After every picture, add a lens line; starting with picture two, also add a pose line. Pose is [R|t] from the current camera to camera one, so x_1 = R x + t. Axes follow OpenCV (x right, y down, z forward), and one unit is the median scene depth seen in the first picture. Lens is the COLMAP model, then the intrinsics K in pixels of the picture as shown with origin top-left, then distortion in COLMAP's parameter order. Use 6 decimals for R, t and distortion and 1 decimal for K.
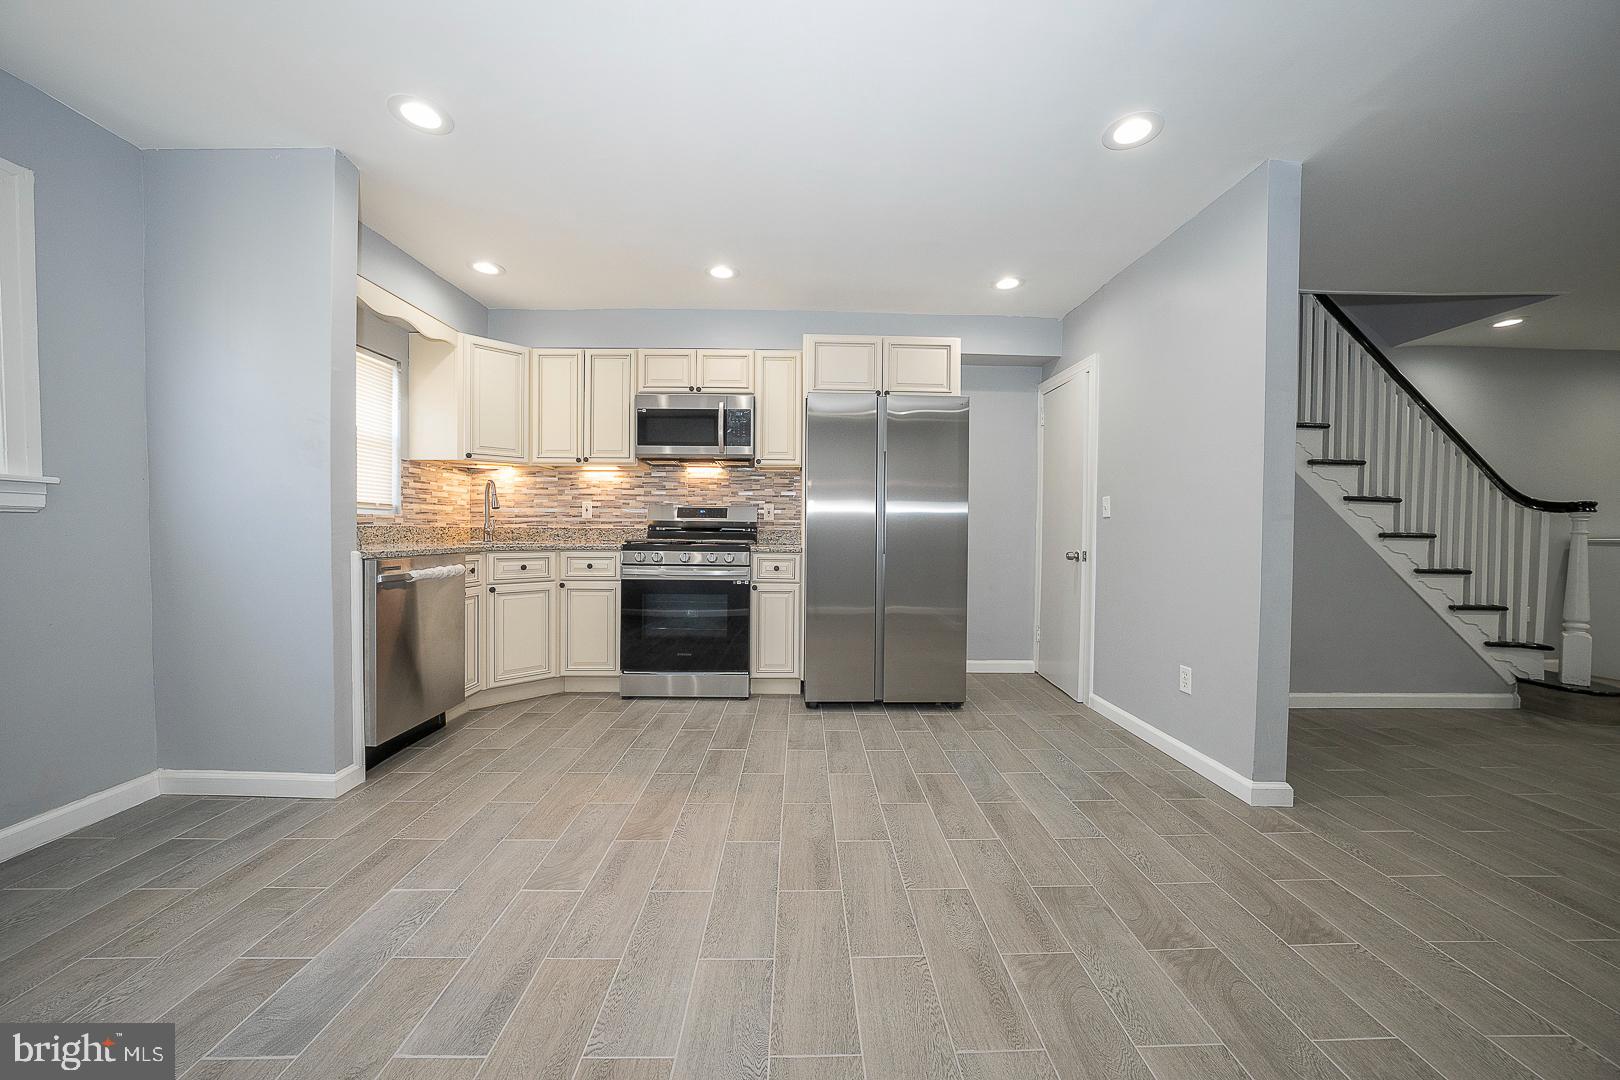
lens RADIAL K [[556.8, 0, 810.2], [0, 556.8, 535.8], [0, 0, 1]] dist [-0.026640, 0.005225]
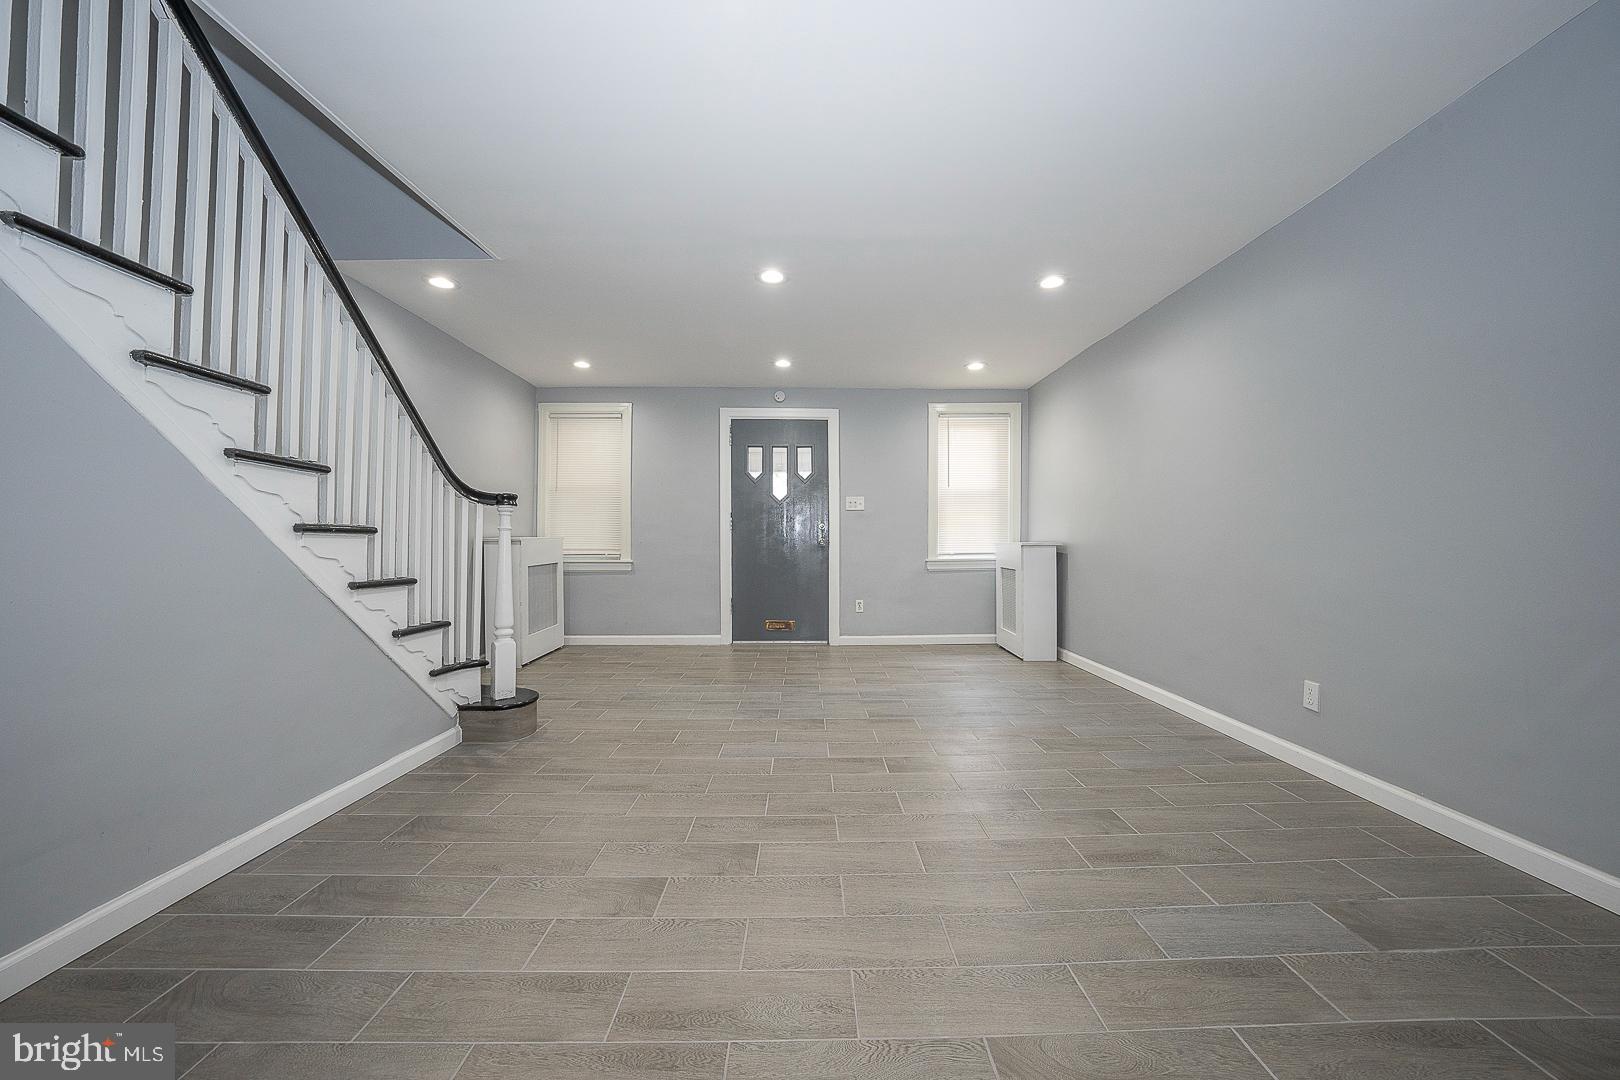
lens RADIAL K [[556.8, 0, 813.0], [0, 556.8, 534.7], [0, 0, 1]] dist [-0.026640, 0.005225]
pose [[0.010404, 0.004833, 0.999934, 0.489248], [0.007190, 0.999962, -0.004908, 0.012703], [-0.999920, 0.007240, 0.010369, 0.458796]]
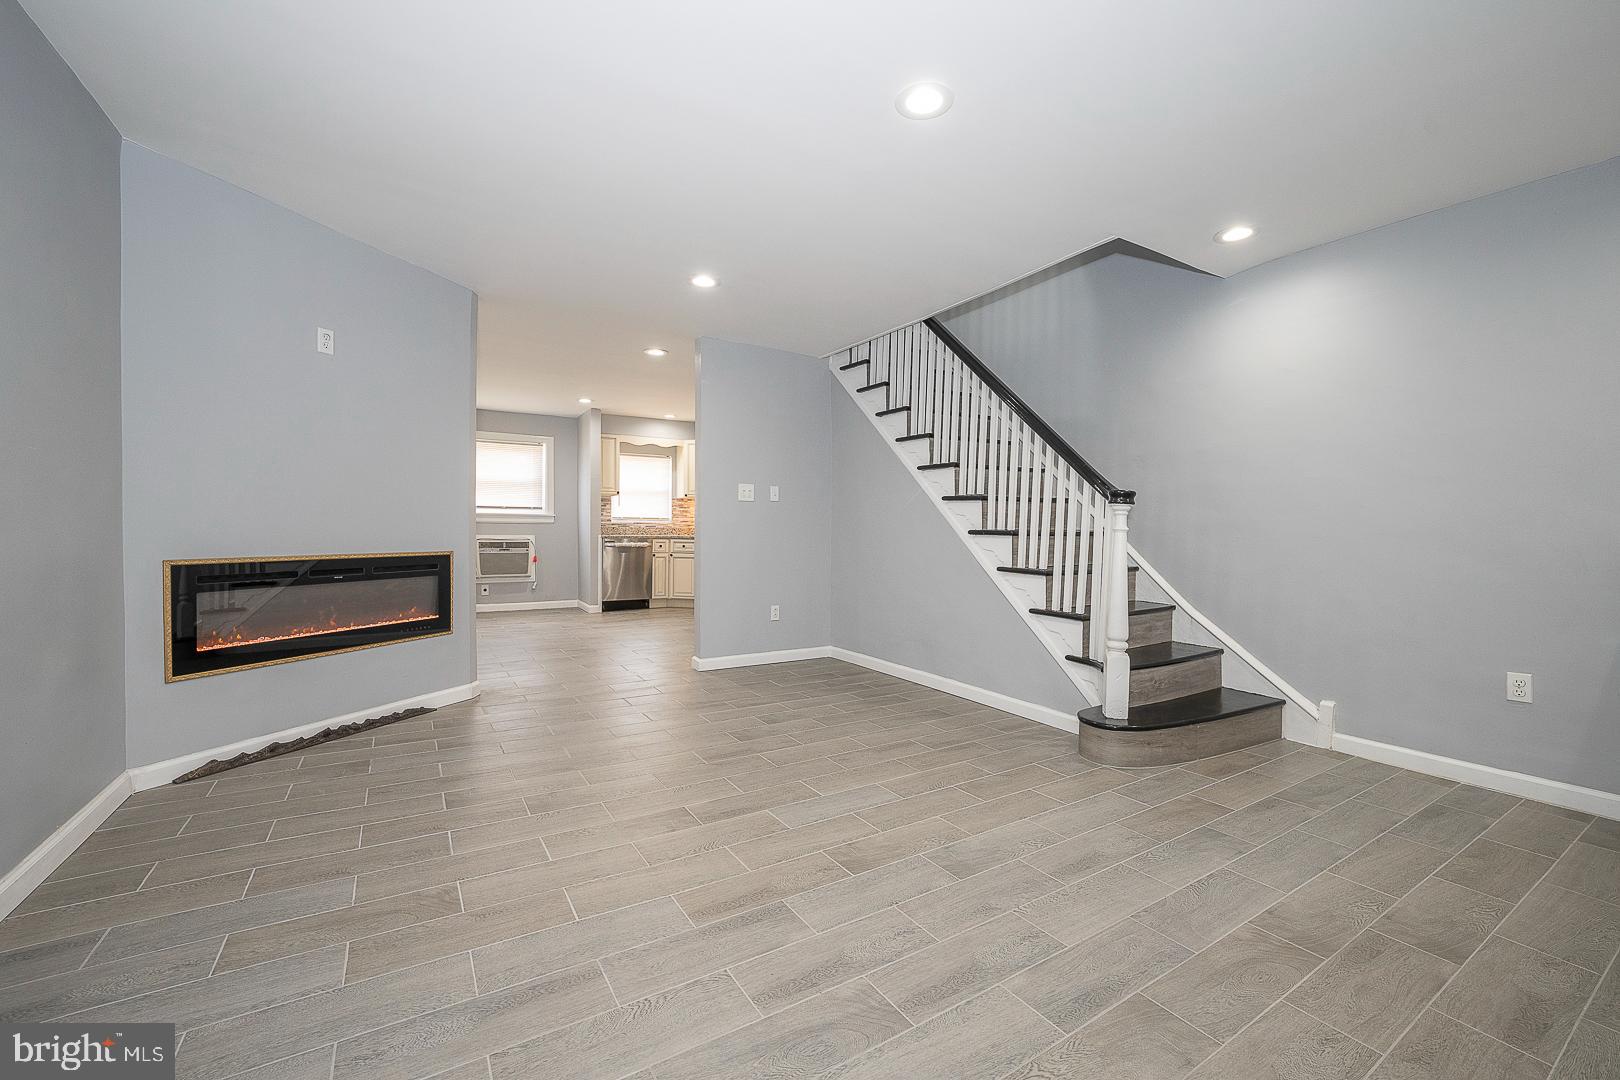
lens RADIAL K [[654.1, 0, 811.2], [0, 654.1, 538.5], [0, 0, 1]] dist [-0.009768, 0.001271]
pose [[0.512158, 0.009816, -0.858835, 1.955761], [-0.015396, 0.999879, 0.002247, 0.012773], [0.858753, 0.012071, 0.512247, 0.101664]]
